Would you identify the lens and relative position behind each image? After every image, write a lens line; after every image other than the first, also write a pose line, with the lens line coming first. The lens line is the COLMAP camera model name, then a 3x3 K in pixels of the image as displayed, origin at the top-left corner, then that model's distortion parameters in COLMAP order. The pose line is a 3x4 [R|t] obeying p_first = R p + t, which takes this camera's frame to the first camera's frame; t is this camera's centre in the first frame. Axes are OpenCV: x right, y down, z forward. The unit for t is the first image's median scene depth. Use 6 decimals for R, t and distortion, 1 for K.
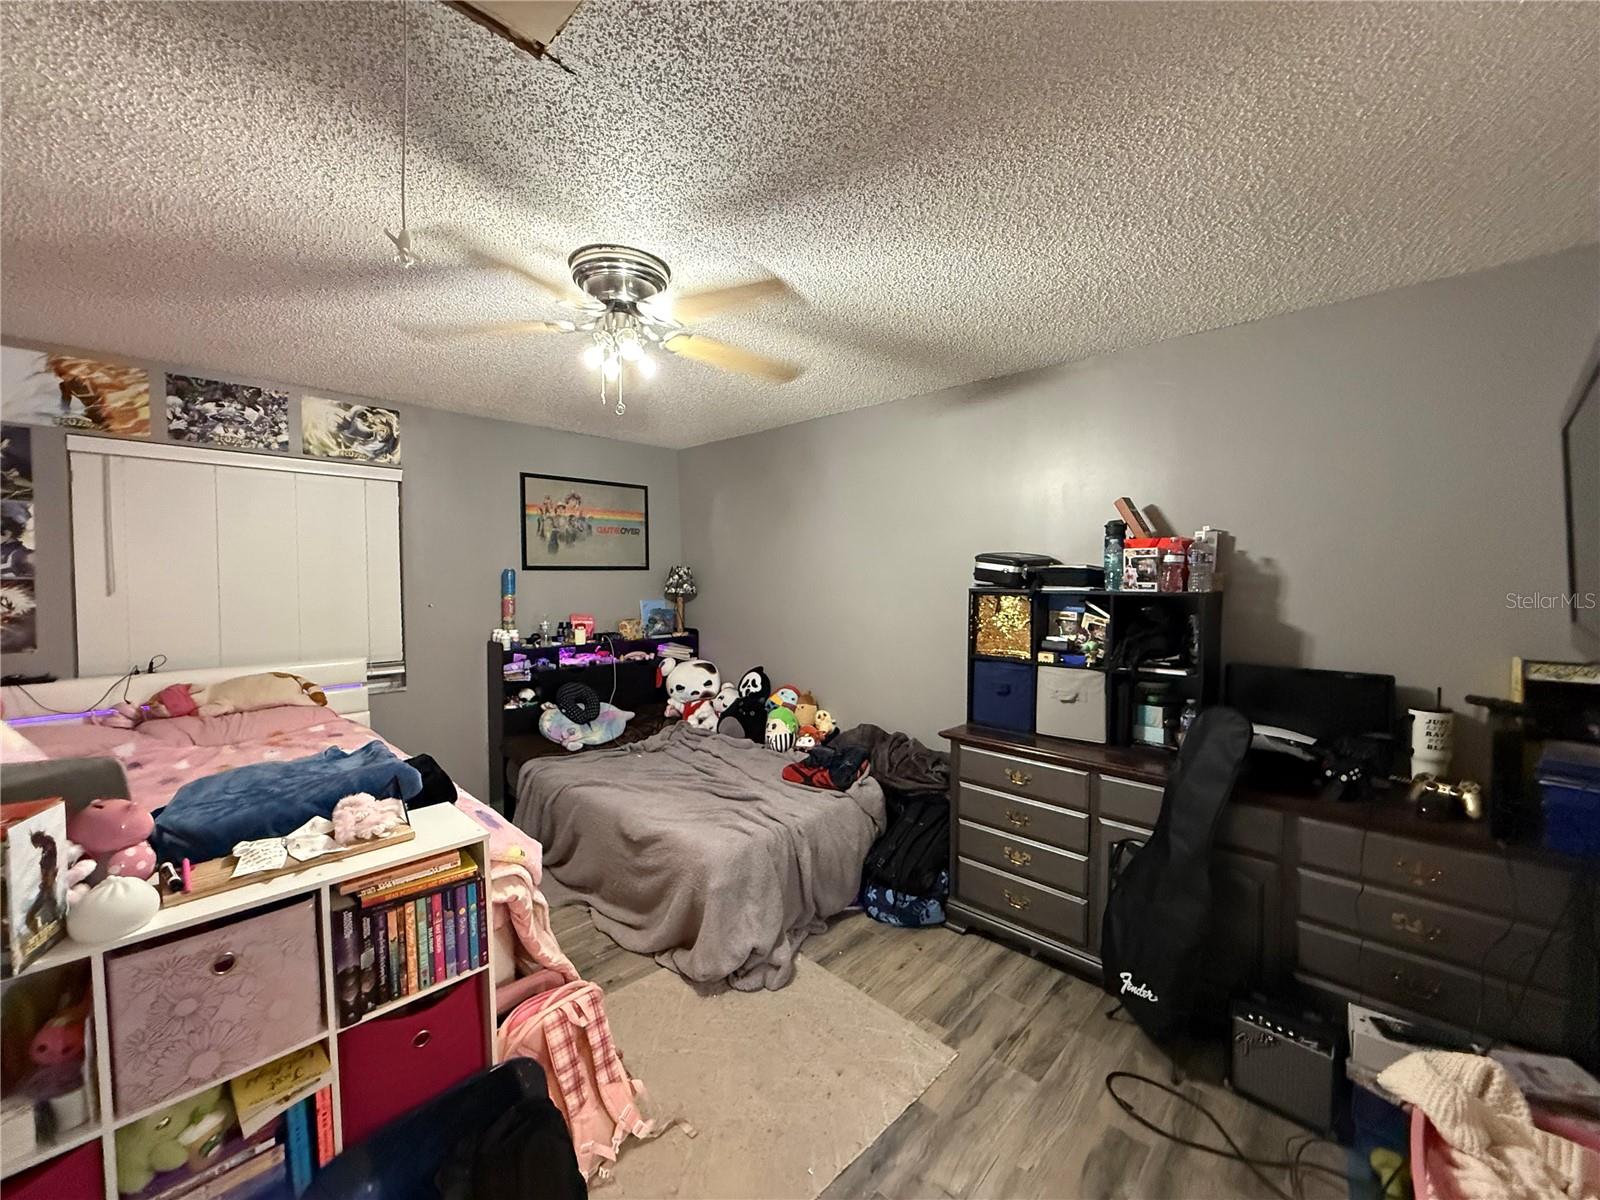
lens RADIAL K [[636.9, 0, 798.7], [0, 636.9, 599.8], [0, 0, 1]] dist [0.000473, 0.000620]
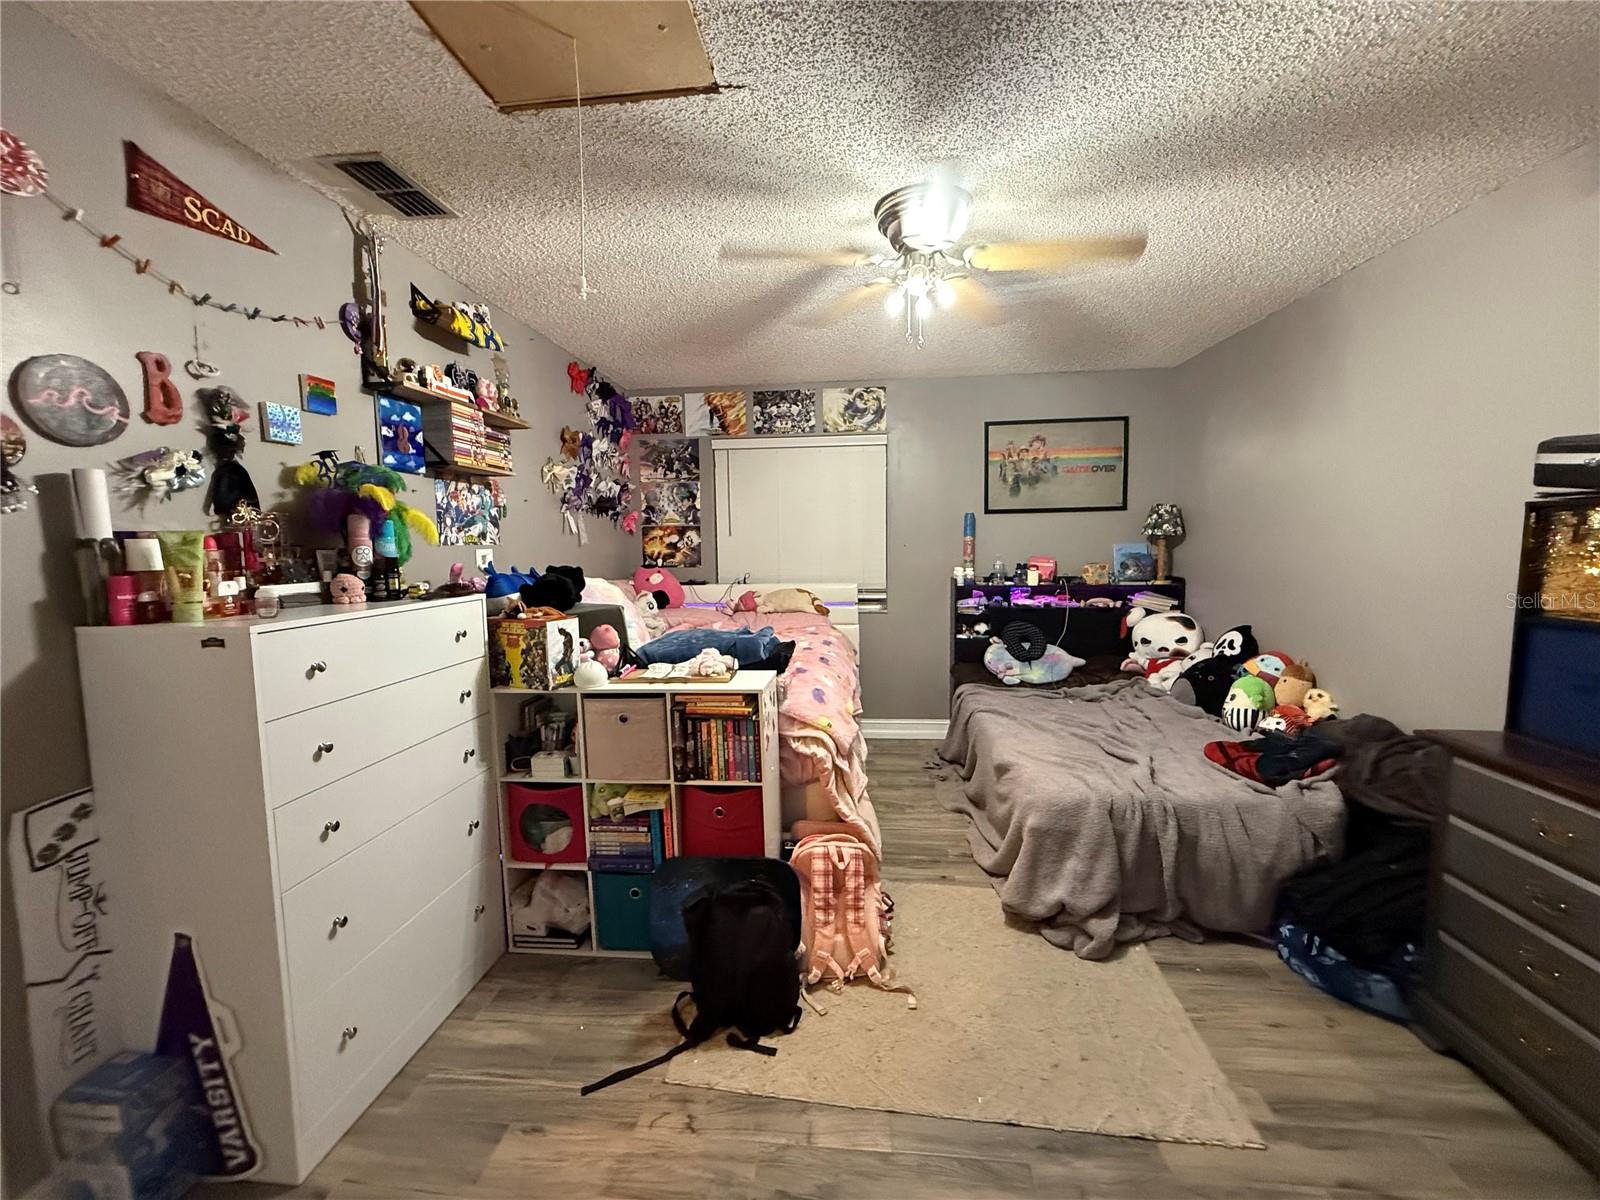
lens RADIAL K [[636.9, 0, 800.9], [0, 636.9, 599.8], [0, 0, 1]] dist [0.000473, 0.000620]
pose [[0.615112, 0.063396, -0.785887, 0.324942], [-0.015123, 0.997527, 0.068631, 0.041145], [0.788294, -0.030331, 0.614550, 0.119660]]
